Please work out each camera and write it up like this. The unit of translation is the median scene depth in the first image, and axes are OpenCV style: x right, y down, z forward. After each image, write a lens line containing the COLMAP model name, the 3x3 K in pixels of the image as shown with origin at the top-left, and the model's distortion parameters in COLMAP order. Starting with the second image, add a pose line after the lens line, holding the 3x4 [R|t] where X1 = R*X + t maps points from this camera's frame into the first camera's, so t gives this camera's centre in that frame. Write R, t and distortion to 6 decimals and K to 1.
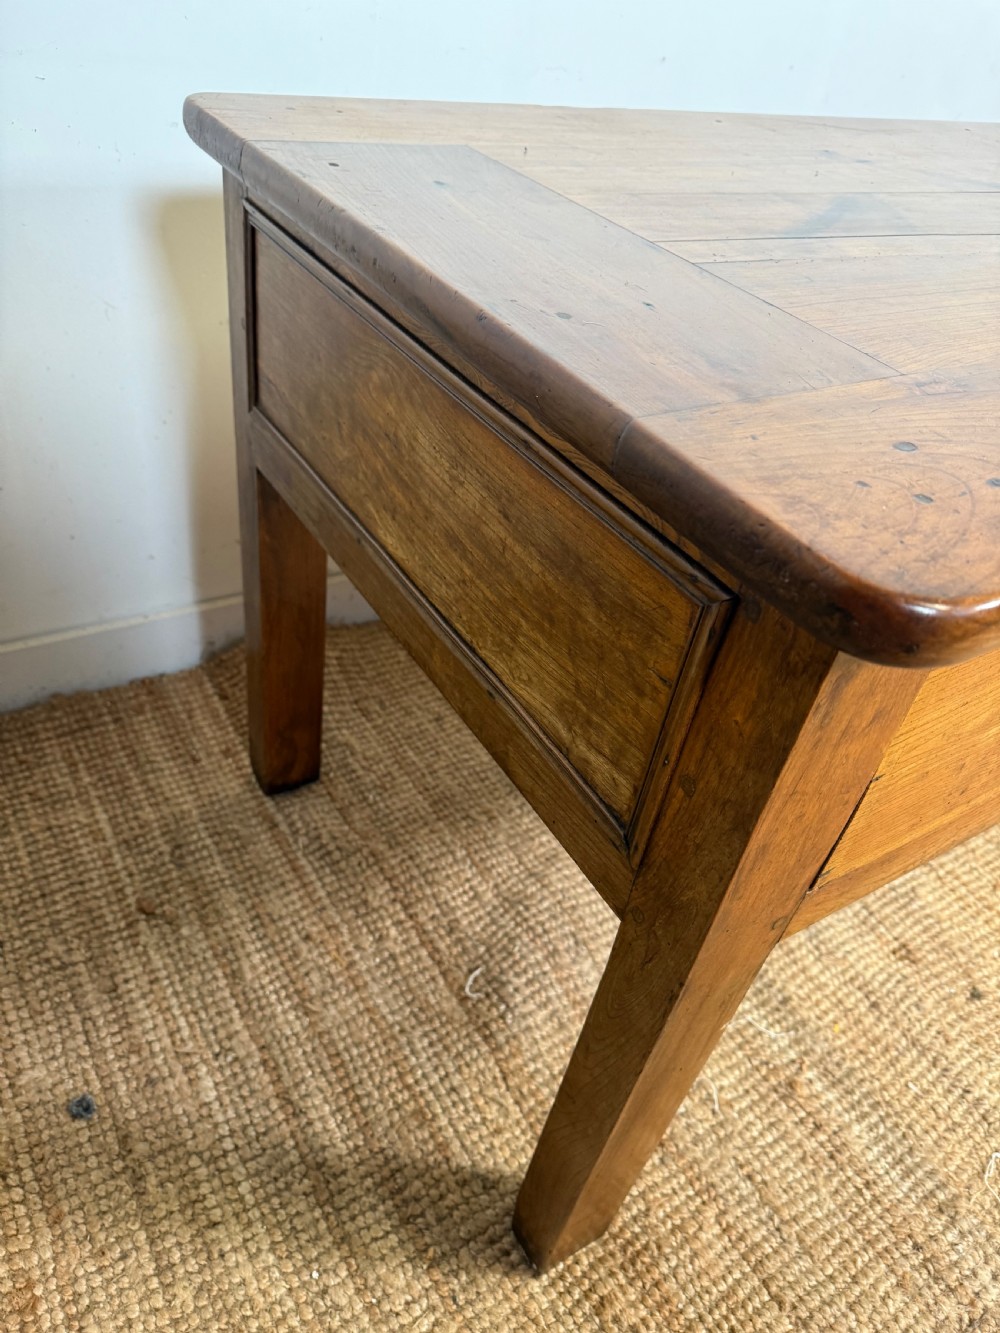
lens RADIAL K [[961.2, 0, 495.0], [0, 961.2, 670.9], [0, 0, 1]] dist [-0.014058, 0.000123]
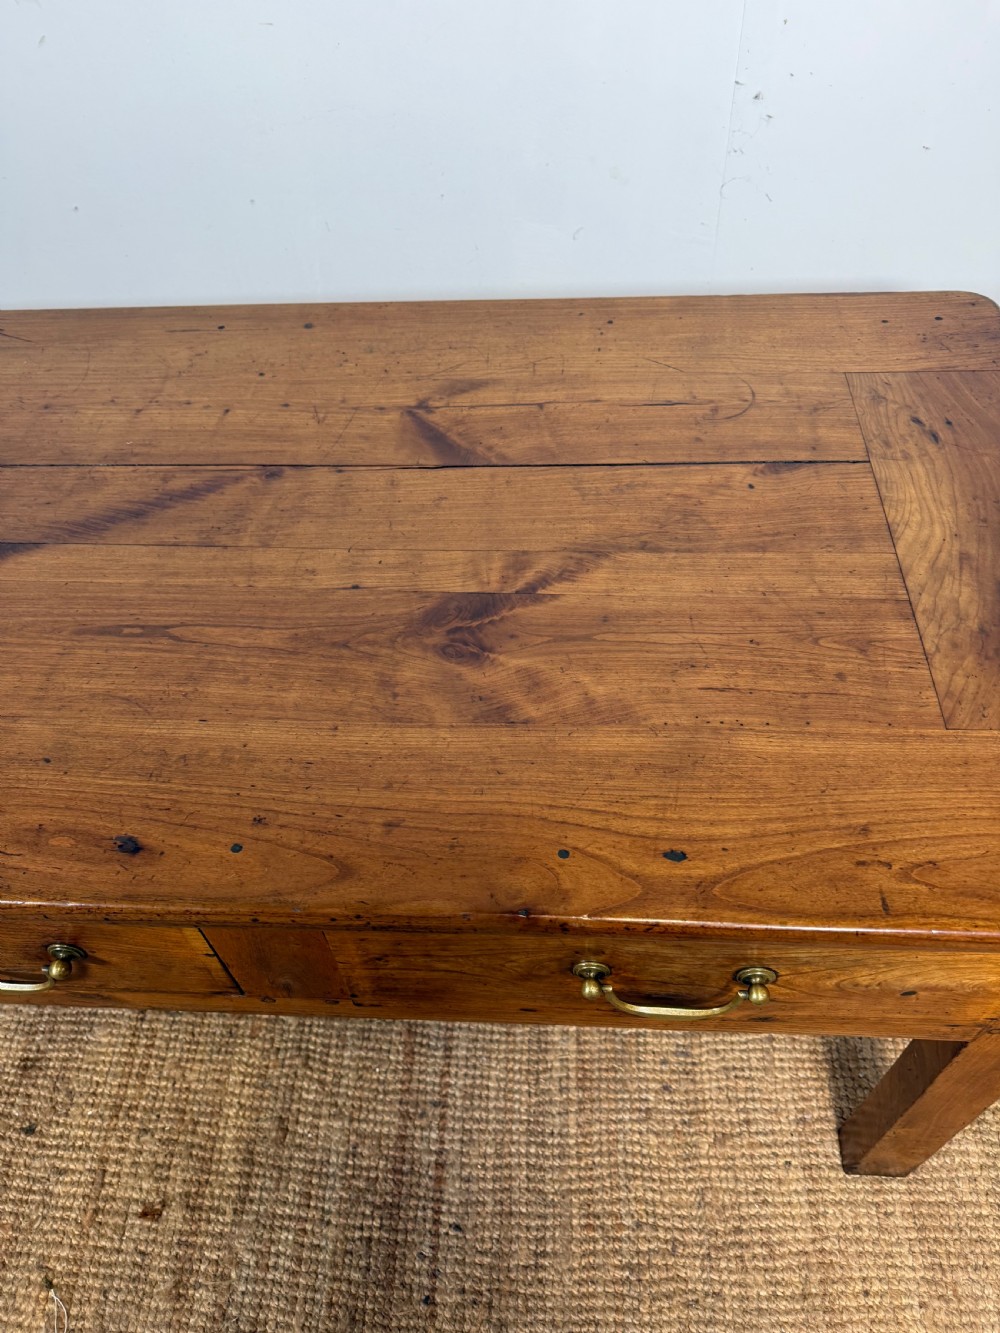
lens RADIAL K [[960.2, 0, 506.2], [0, 960.2, 667.6], [0, 0, 1]] dist [-0.001856, -0.005522]
pose [[0.797315, 0.329307, -0.505812, 1.668124], [-0.248829, 0.942854, 0.221610, -0.698816], [0.549885, -0.050832, 0.833692, 0.494554]]
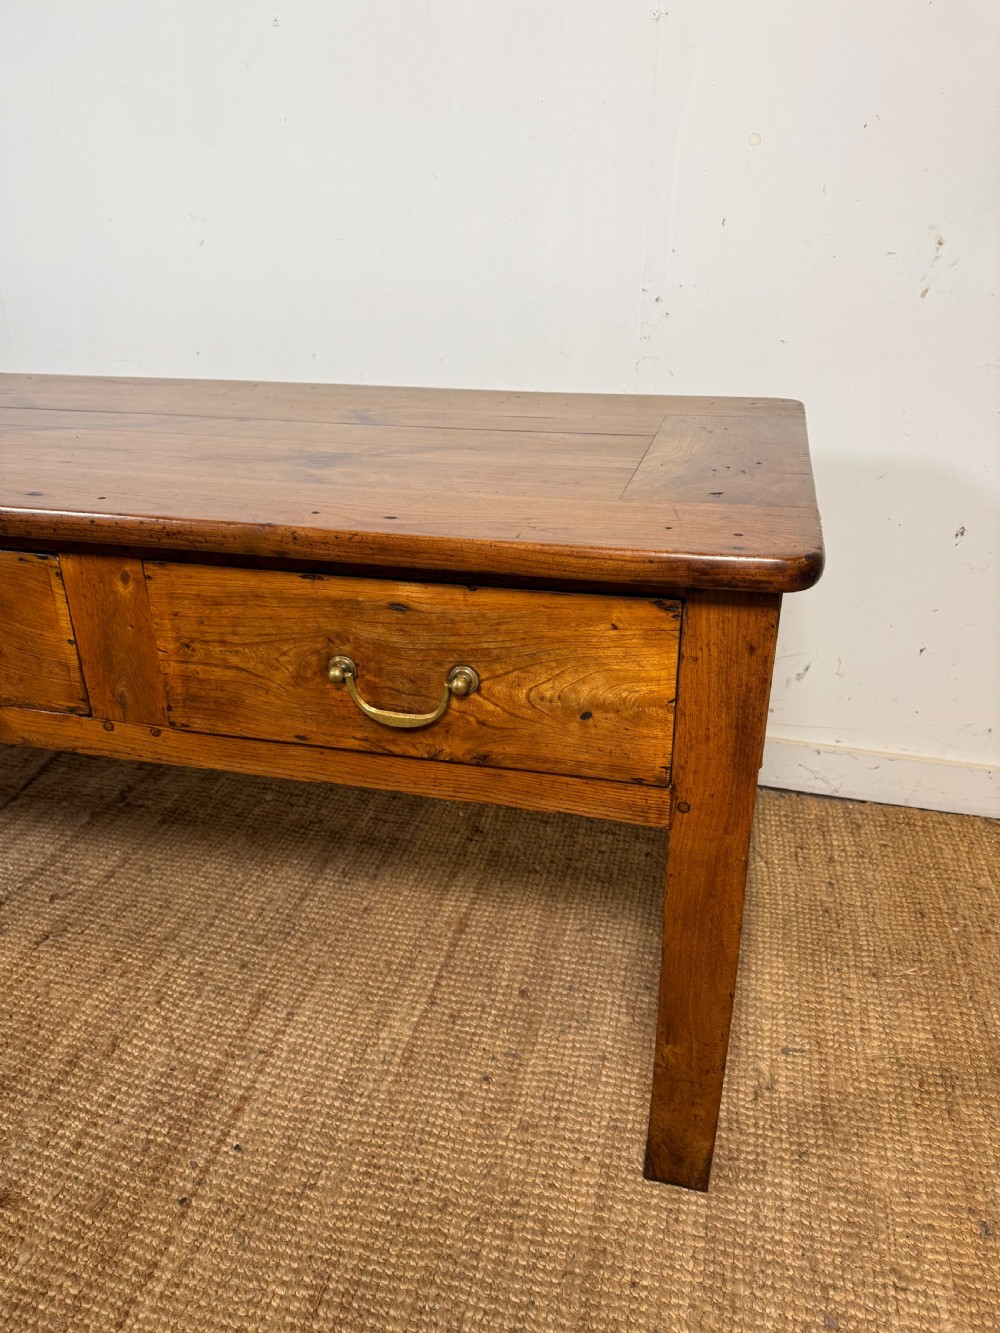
lens RADIAL K [[956.5, 0, 506.8], [0, 956.5, 668.0], [0, 0, 1]] dist [0.000521, -0.007653]
pose [[0.682832, 0.178748, -0.708372, 2.242272], [-0.388851, 0.909777, -0.145262, -0.217128], [0.618495, 0.374641, 0.690731, 0.602037]]
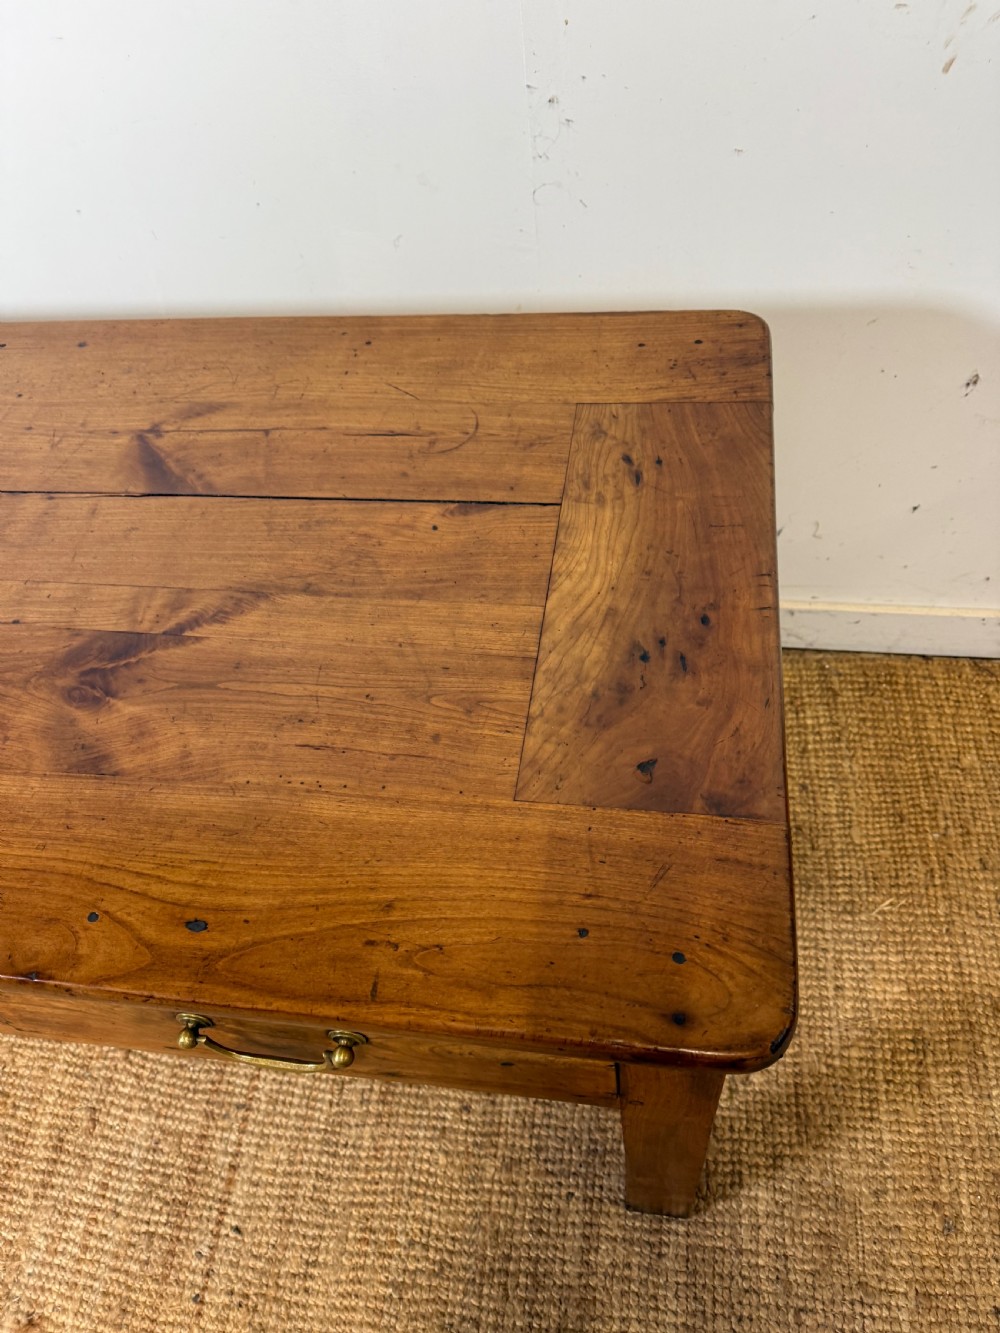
lens RADIAL K [[956.5, 0, 506.8], [0, 956.5, 668.0], [0, 0, 1]] dist [0.000521, -0.007653]
pose [[0.738043, 0.371358, -0.563370, 1.940987], [-0.256196, 0.926629, 0.275178, -0.862375], [0.624224, -0.058760, 0.779033, 0.748972]]
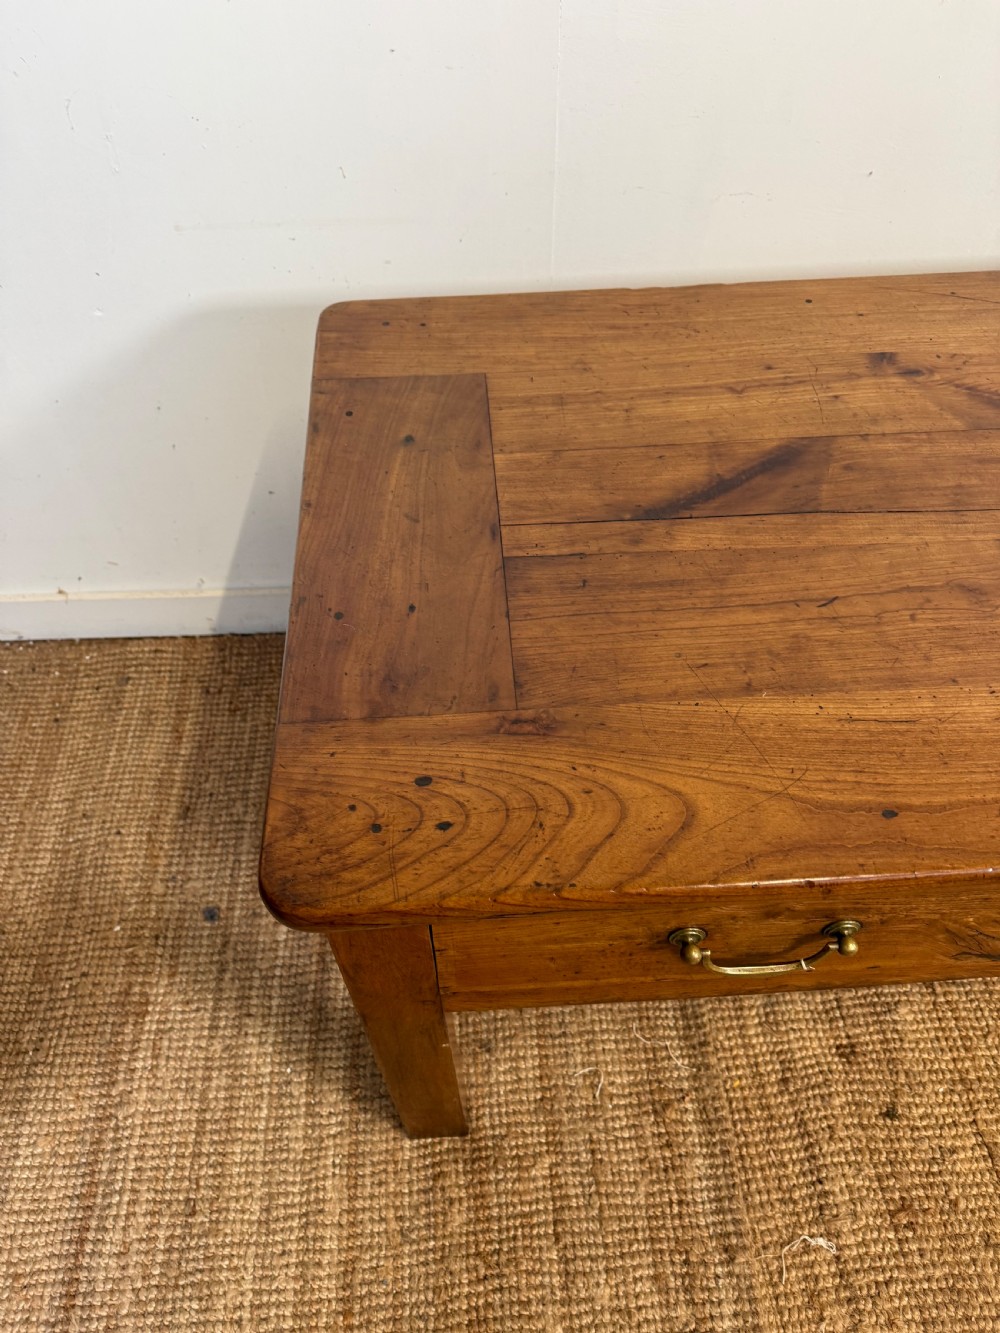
lens RADIAL K [[954.9, 0, 500.0], [0, 954.9, 666.5], [0, 0, 1]] dist [0.006614, -0.013469]
pose [[0.871448, 0.268841, -0.410248, 0.526098], [-0.202737, 0.959044, 0.197821, -0.350680], [0.446628, -0.089218, 0.890260, -0.168247]]
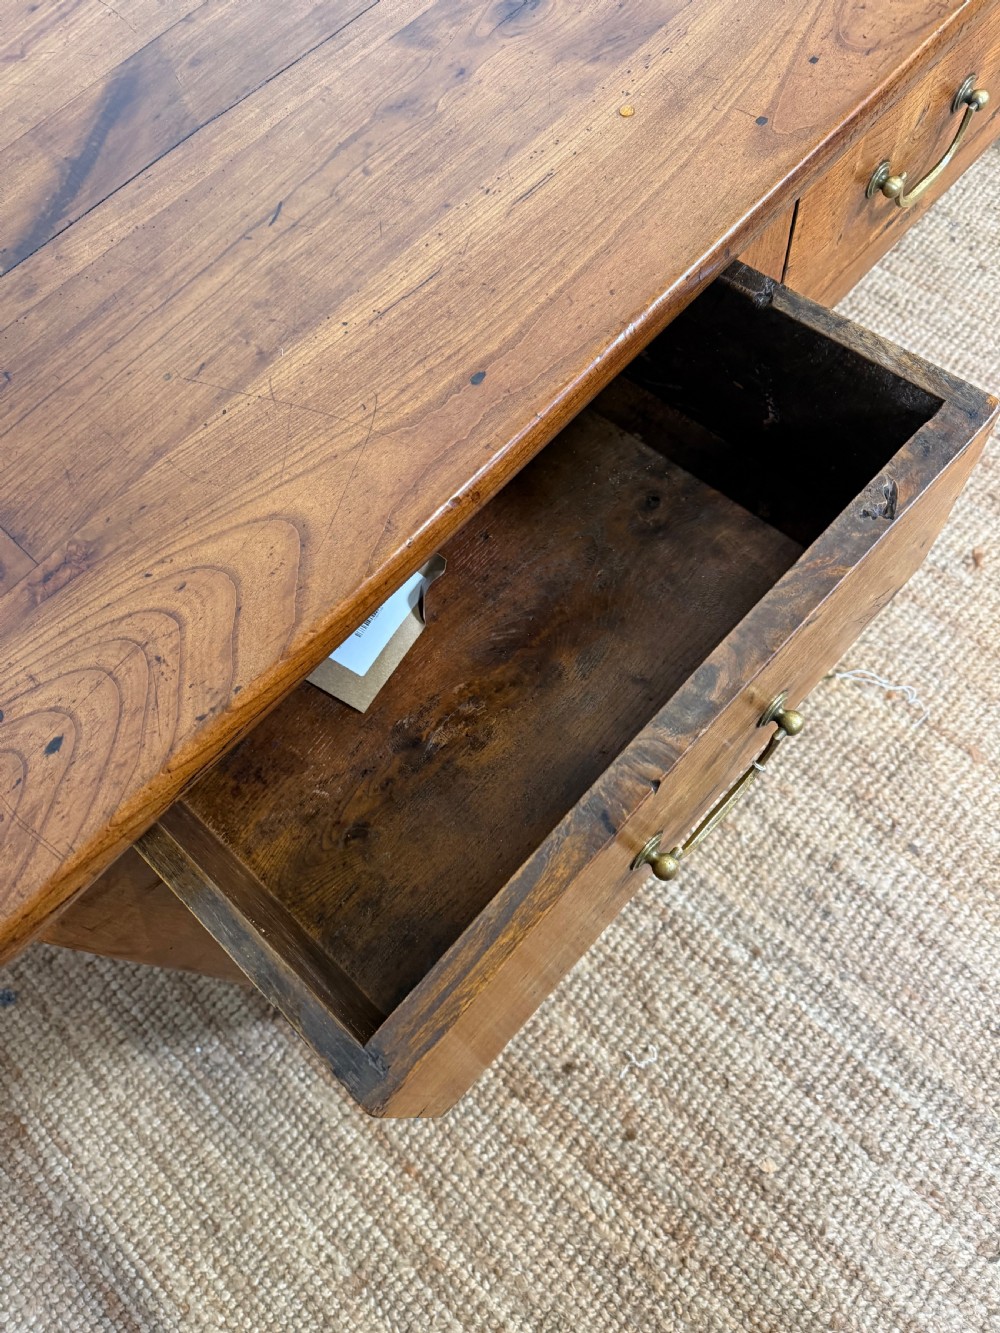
lens RADIAL K [[956.5, 0, 506.8], [0, 956.5, 668.0], [0, 0, 1]] dist [0.000521, -0.007653]
pose [[0.935098, -0.331981, -0.124015, 0.547574], [0.352087, 0.830472, 0.431685, -0.263615], [-0.040320, -0.447331, 0.893459, -0.031459]]
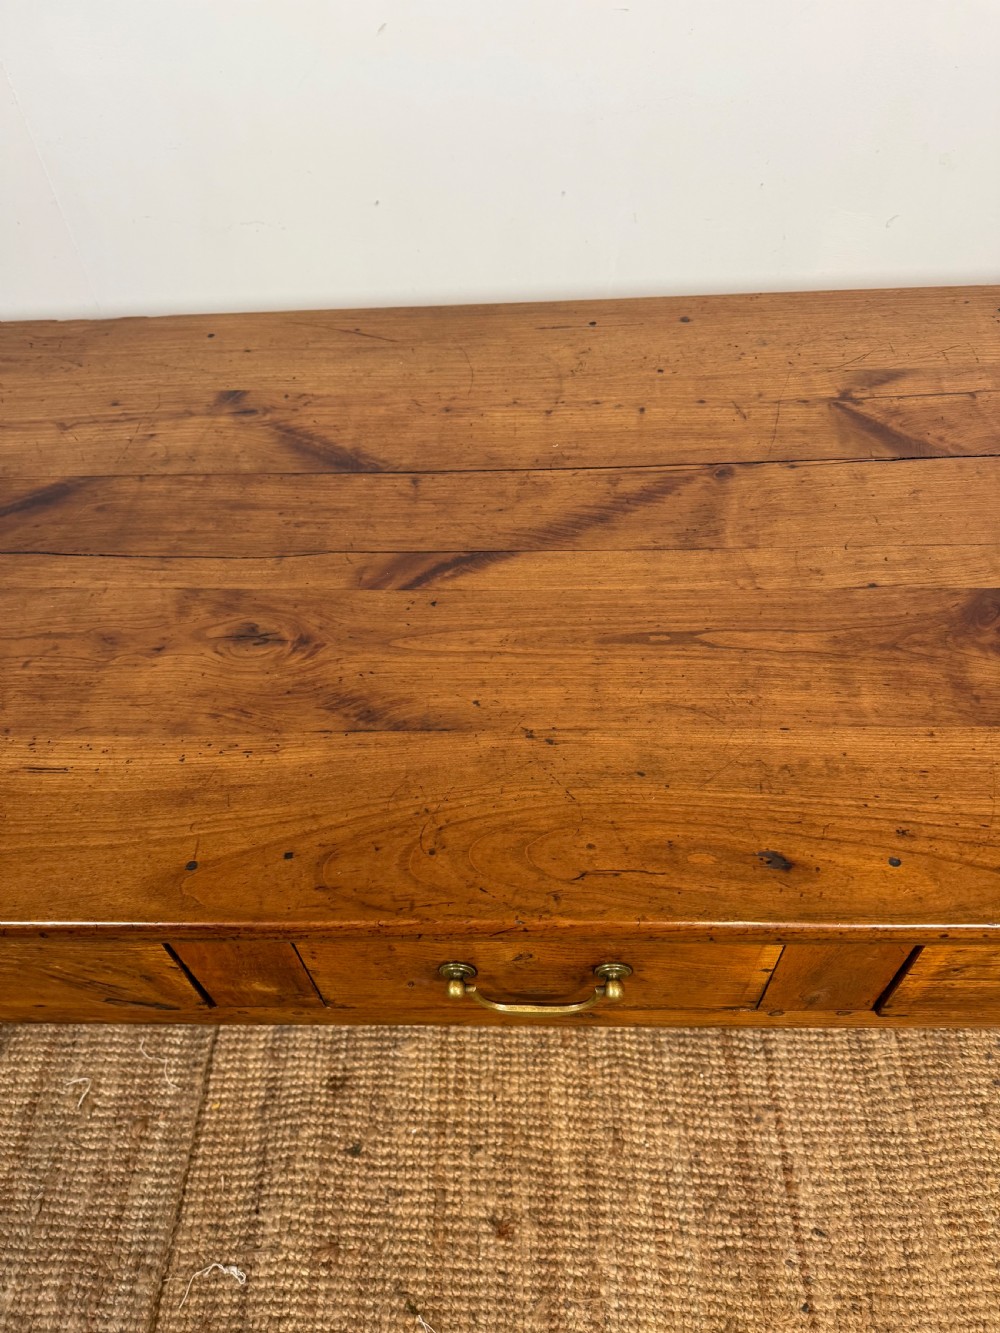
lens RADIAL K [[958.8, 0, 510.6], [0, 958.8, 663.7], [0, 0, 1]] dist [0.000106, -0.007008]
pose [[0.818372, 0.309271, -0.484376, 1.253858], [-0.228785, 0.948506, 0.219074, -0.585840], [0.527186, -0.068466, 0.846987, 0.253156]]
